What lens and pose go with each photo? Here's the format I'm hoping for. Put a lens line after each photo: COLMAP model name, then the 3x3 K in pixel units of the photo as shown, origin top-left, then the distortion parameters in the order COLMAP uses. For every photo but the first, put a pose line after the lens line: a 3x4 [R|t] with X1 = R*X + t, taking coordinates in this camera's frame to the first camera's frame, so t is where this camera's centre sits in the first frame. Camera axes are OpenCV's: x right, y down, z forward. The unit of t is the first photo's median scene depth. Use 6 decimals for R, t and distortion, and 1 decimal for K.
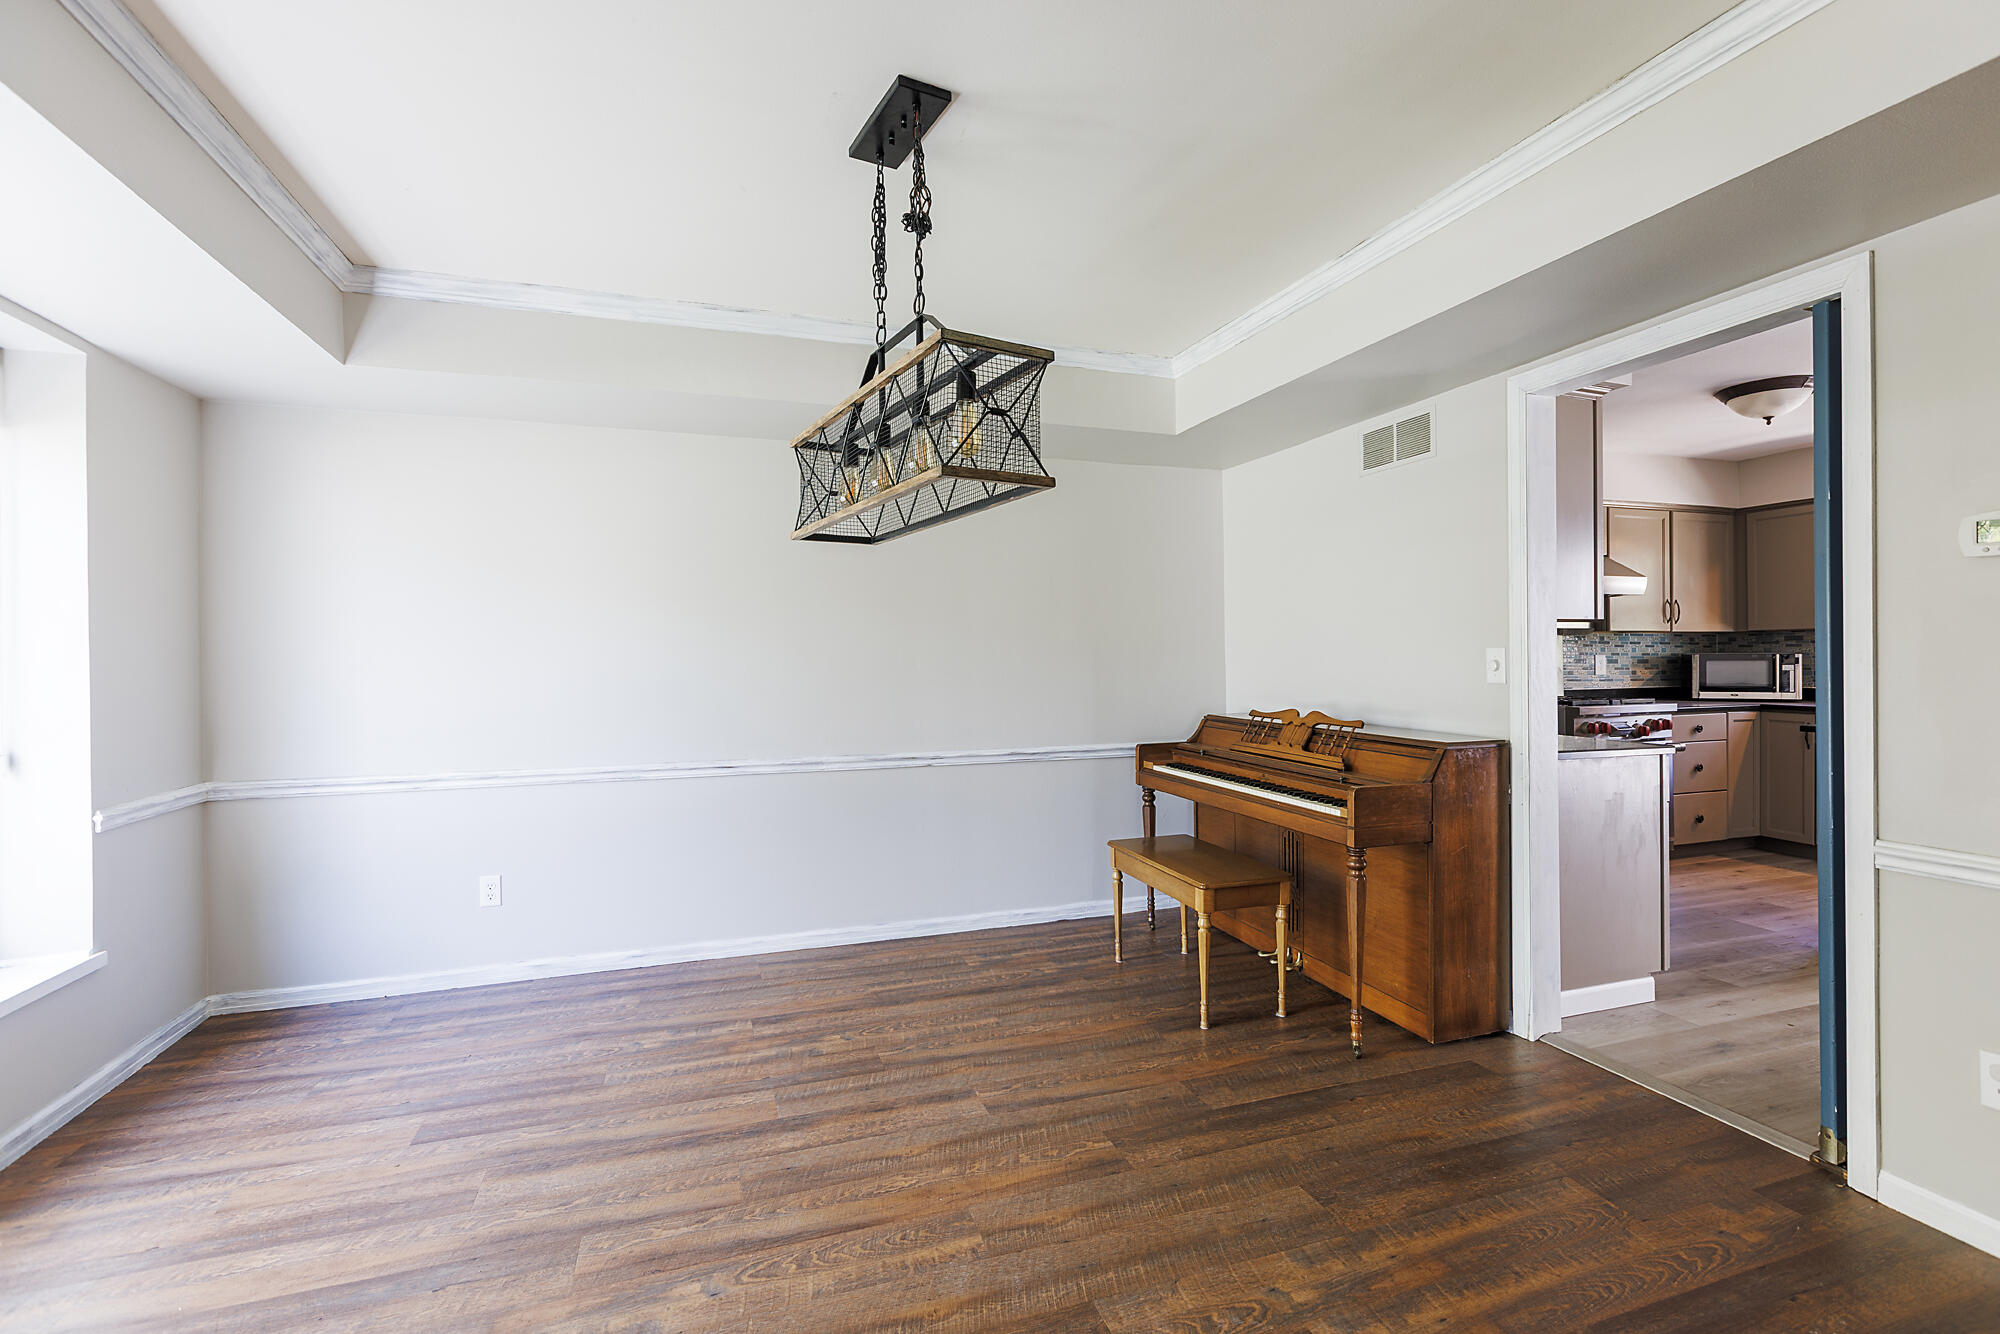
lens RADIAL K [[899.0, 0, 1005.6], [0, 899.0, 649.1], [0, 0, 1]] dist [0.004829, -0.000424]
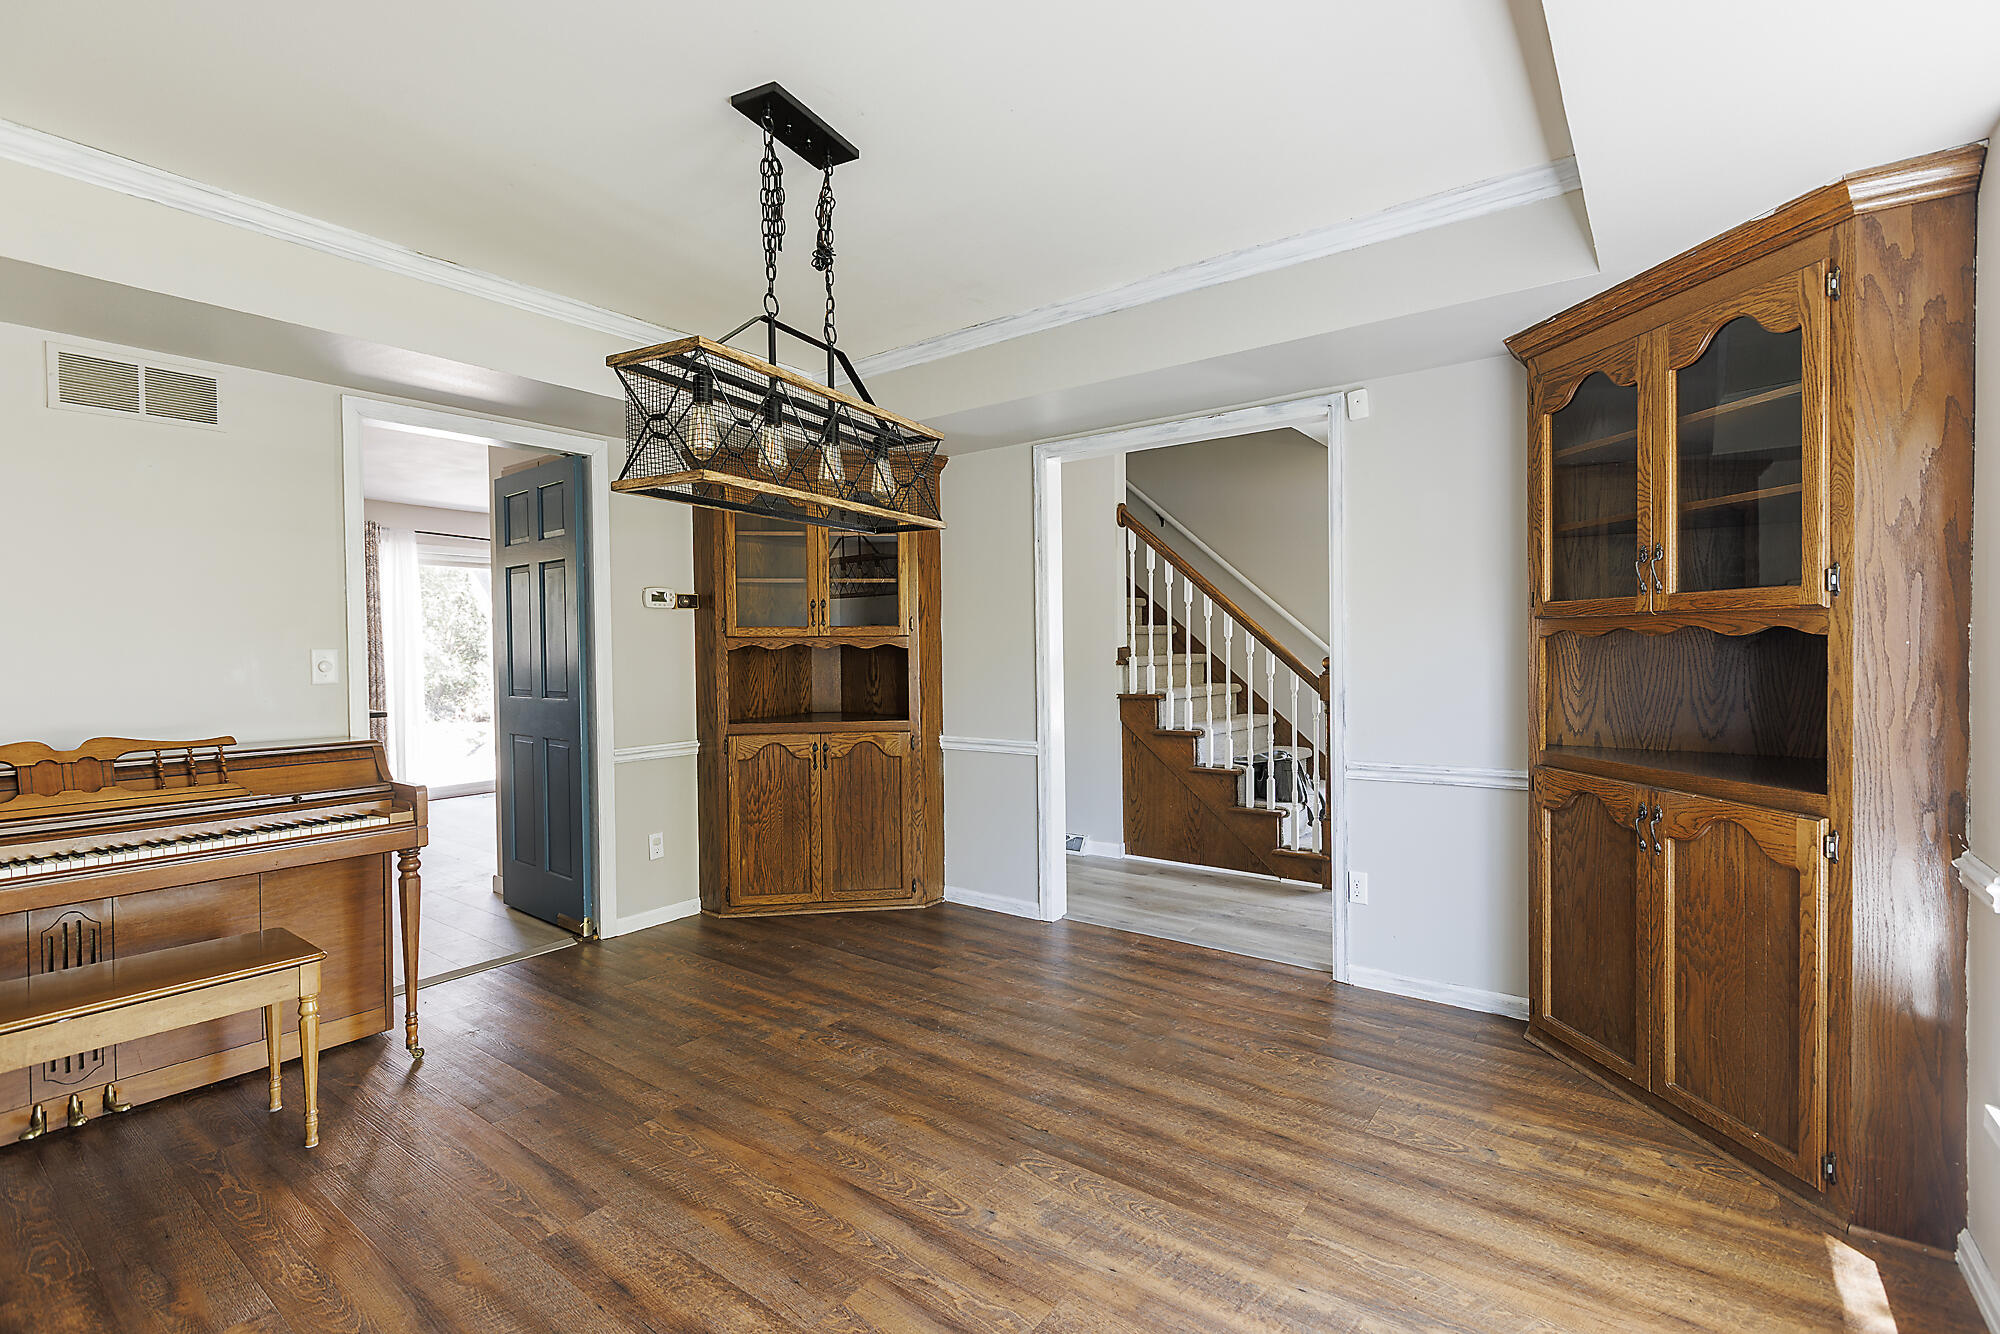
lens RADIAL K [[899.0, 0, 996.6], [0, 899.0, 660.9], [0, 0, 1]] dist [0.004829, -0.000424]
pose [[-0.555903, -0.000807, 0.831247, -1.120172], [0.010152, 0.999918, 0.007760, 0.016782], [-0.831185, 0.012753, -0.555849, 1.430971]]
